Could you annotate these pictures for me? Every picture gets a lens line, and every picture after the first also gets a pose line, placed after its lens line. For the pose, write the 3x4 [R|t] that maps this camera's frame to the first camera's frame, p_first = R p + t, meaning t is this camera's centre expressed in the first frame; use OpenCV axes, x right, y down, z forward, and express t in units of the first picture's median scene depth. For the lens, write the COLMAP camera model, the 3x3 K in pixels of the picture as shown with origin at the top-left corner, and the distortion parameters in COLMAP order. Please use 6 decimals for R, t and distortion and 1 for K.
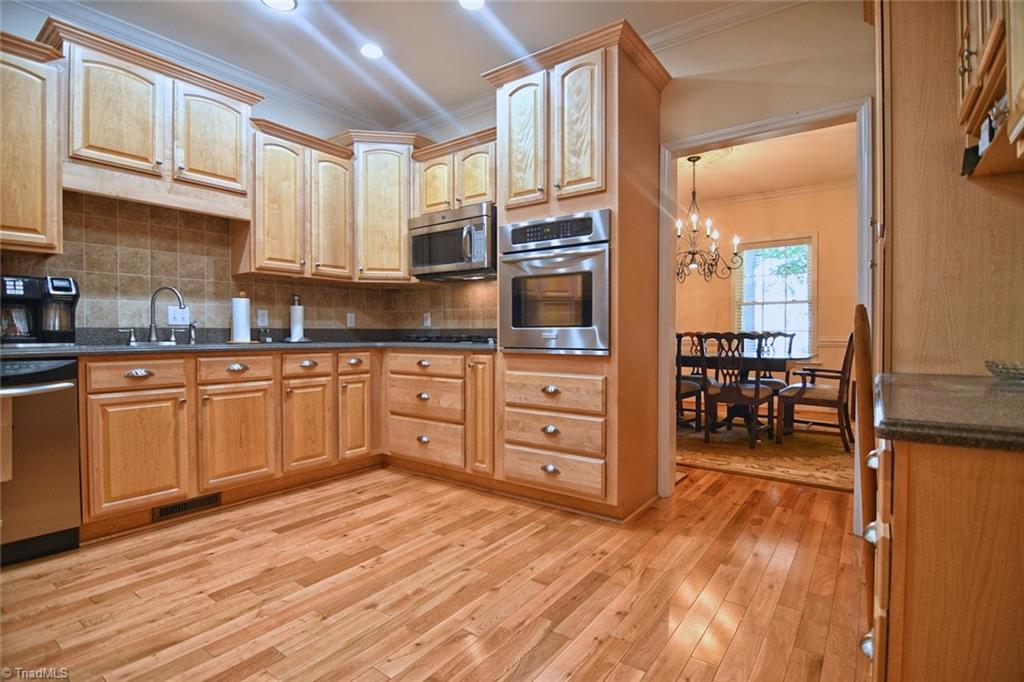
lens RADIAL K [[488.0, 0, 515.7], [0, 488.0, 339.3], [0, 0, 1]] dist [-0.003014, -0.013037]
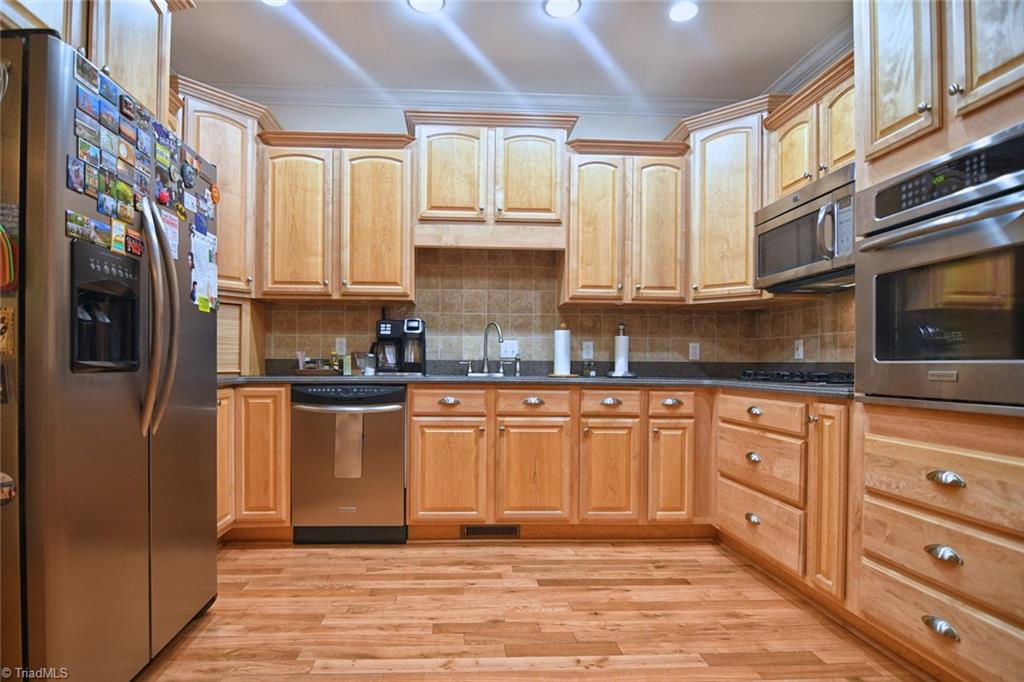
lens RADIAL K [[536.3, 0, 510.3], [0, 536.3, 363.2], [0, 0, 1]] dist [-0.001720, -0.013593]
pose [[0.631749, 0.004377, -0.775161, 0.215426], [-0.020024, 0.999743, -0.010674, -0.005179], [0.774914, 0.022265, 0.631674, 0.261975]]
